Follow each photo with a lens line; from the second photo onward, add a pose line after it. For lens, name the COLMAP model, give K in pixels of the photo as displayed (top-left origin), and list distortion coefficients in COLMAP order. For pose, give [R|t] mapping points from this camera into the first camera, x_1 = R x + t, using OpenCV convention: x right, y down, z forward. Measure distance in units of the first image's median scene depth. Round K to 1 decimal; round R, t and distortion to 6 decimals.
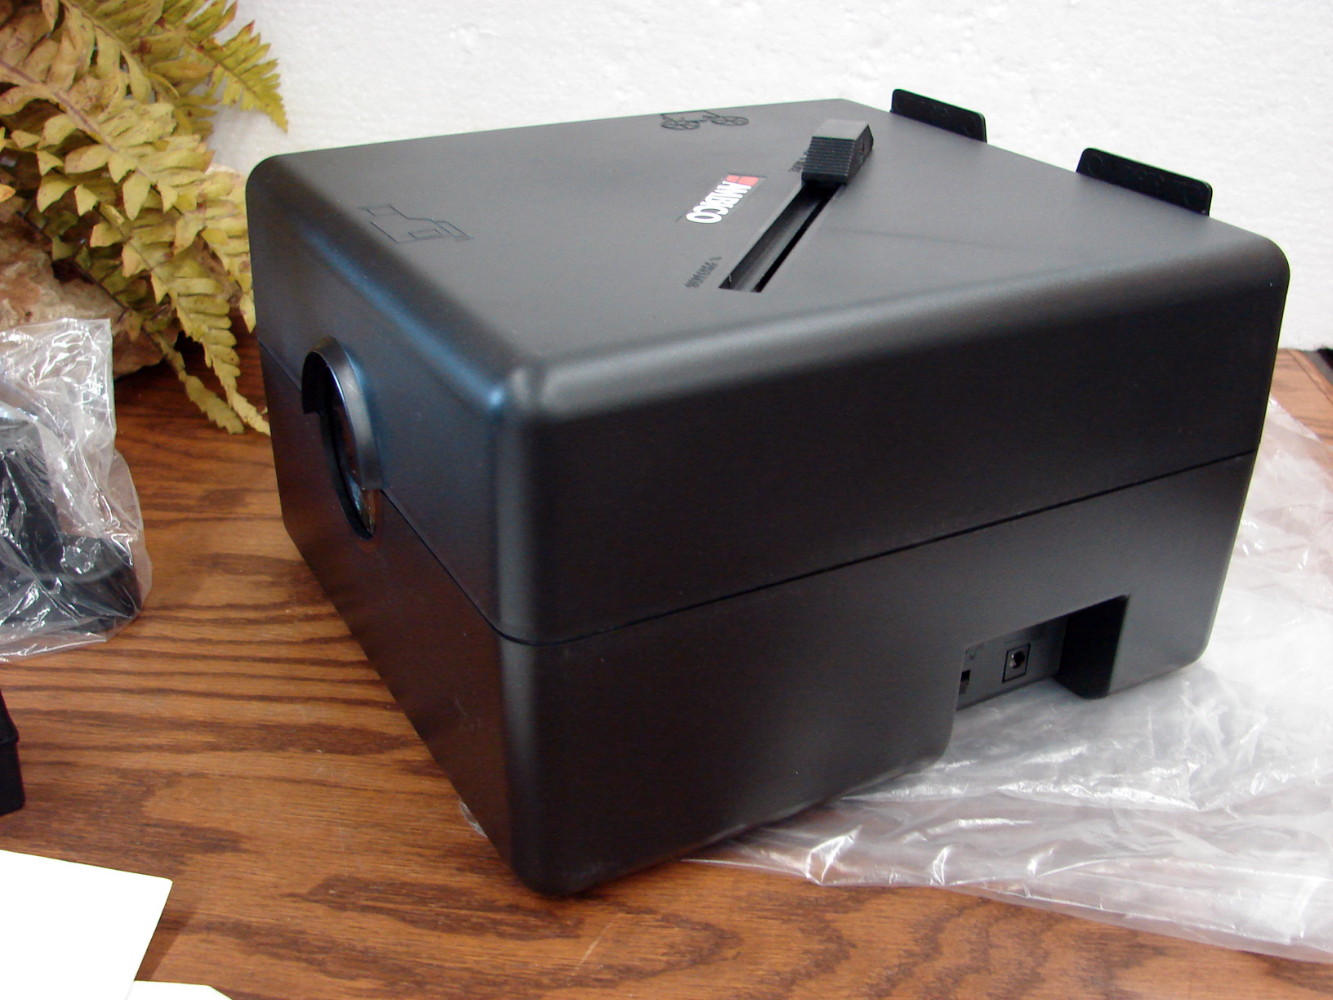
lens RADIAL K [[1437.9, 0, 666.5], [0, 1437.9, 500.0], [0, 0, 1]] dist [-0.211720, 0.243123]
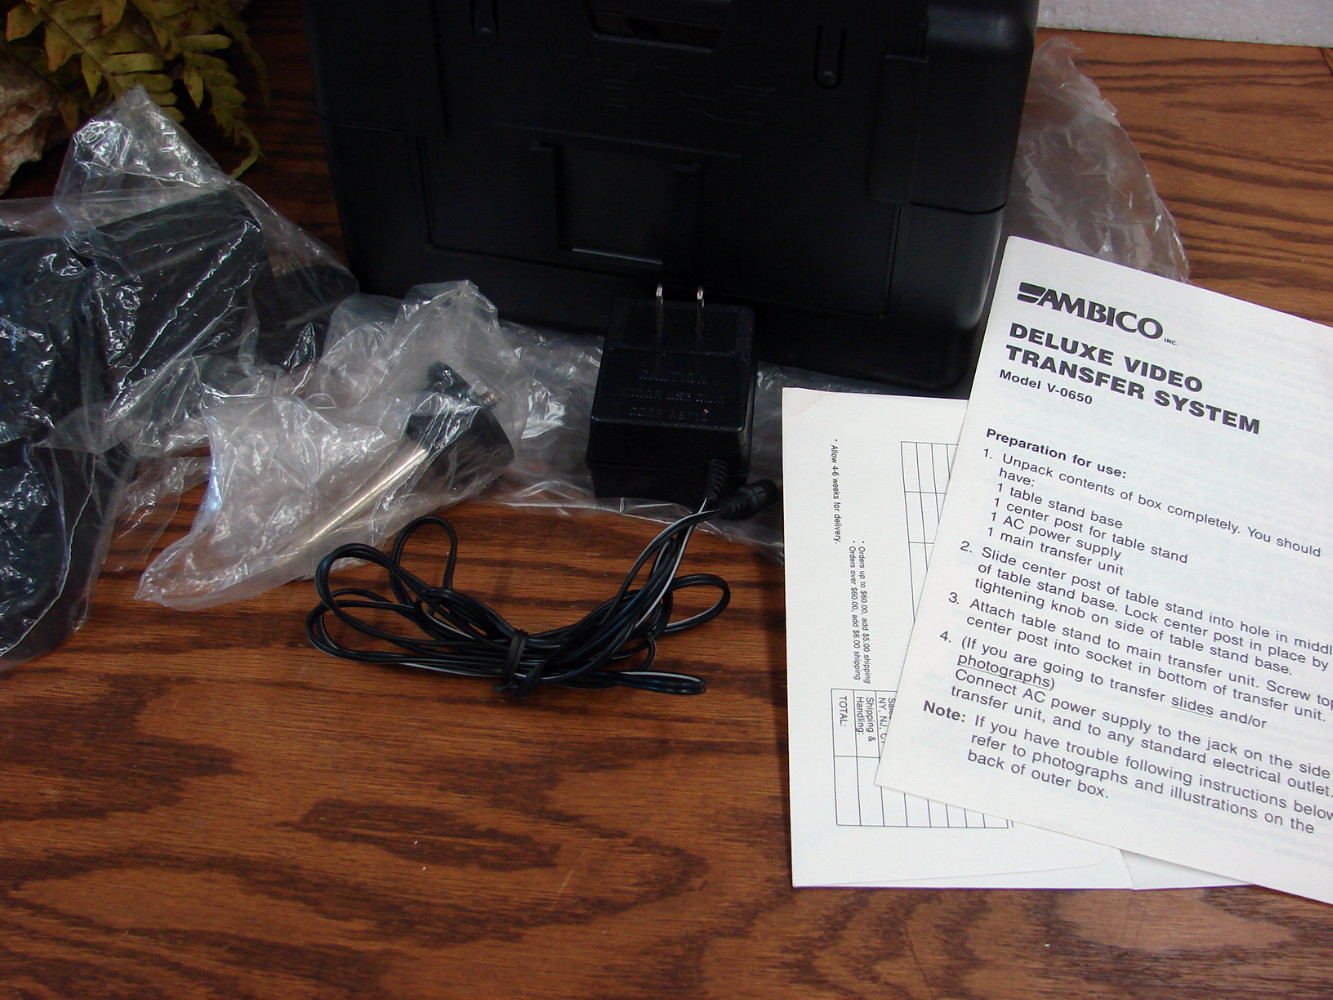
lens RADIAL K [[1437.9, 0, 666.5], [0, 1437.9, 500.0], [0, 0, 1]] dist [-0.211720, 0.243123]
pose [[0.999821, -0.014599, -0.012029, 0.034829], [0.017772, 0.942731, 0.333079, -0.276099], [0.006477, -0.333234, 0.942822, 0.075155]]
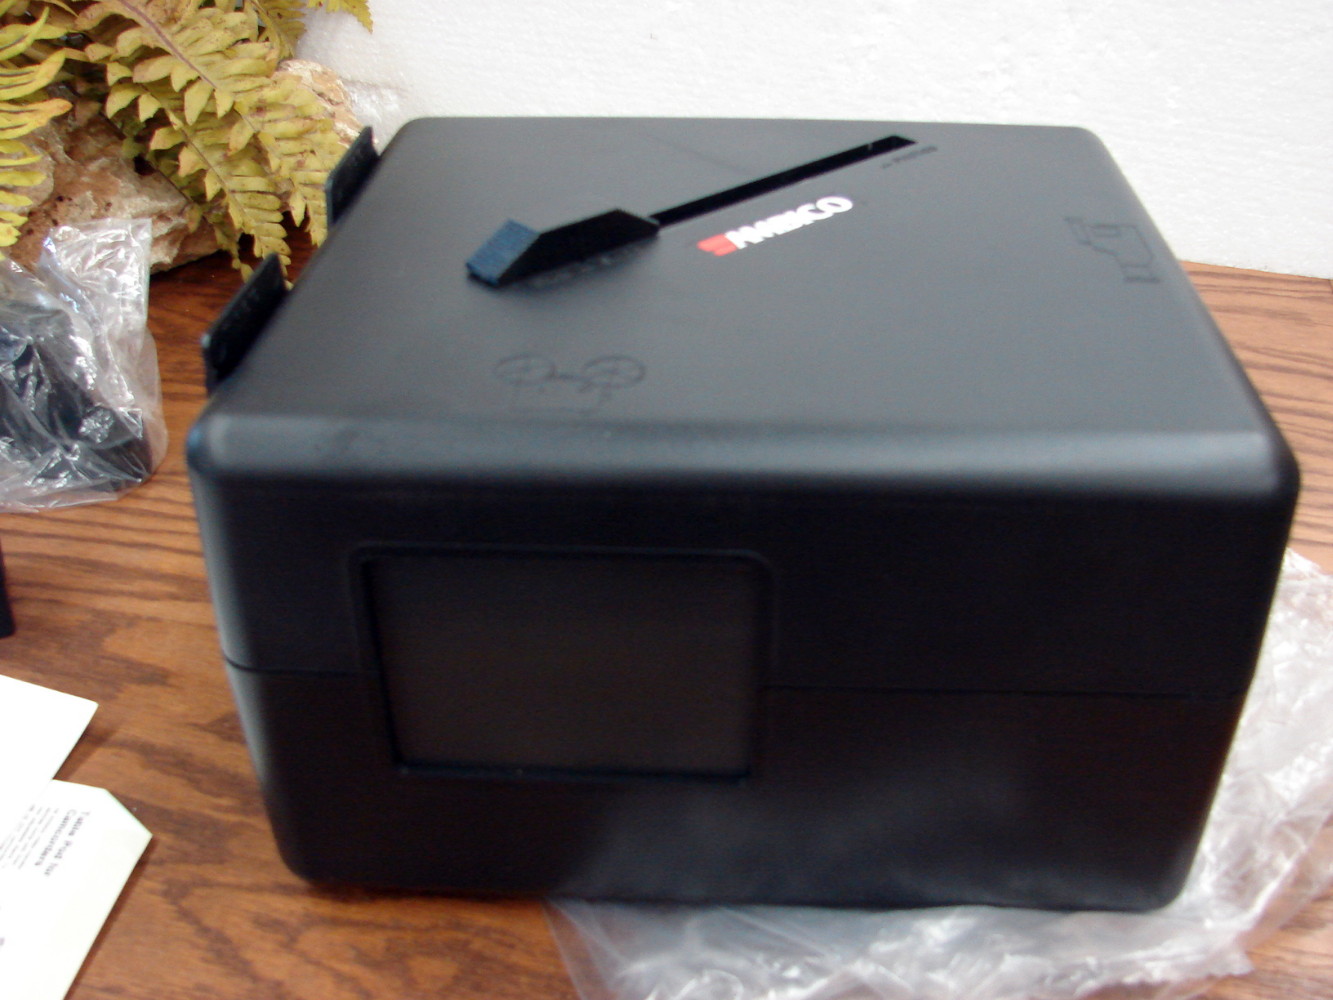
lens RADIAL K [[1437.9, 0, 666.5], [0, 1437.9, 500.0], [0, 0, 1]] dist [-0.211720, 0.243123]
pose [[0.983966, 0.073211, -0.162636, 0.299543], [-0.056329, 0.992759, 0.106097, -0.060861], [0.169226, -0.095235, 0.980965, -0.104297]]
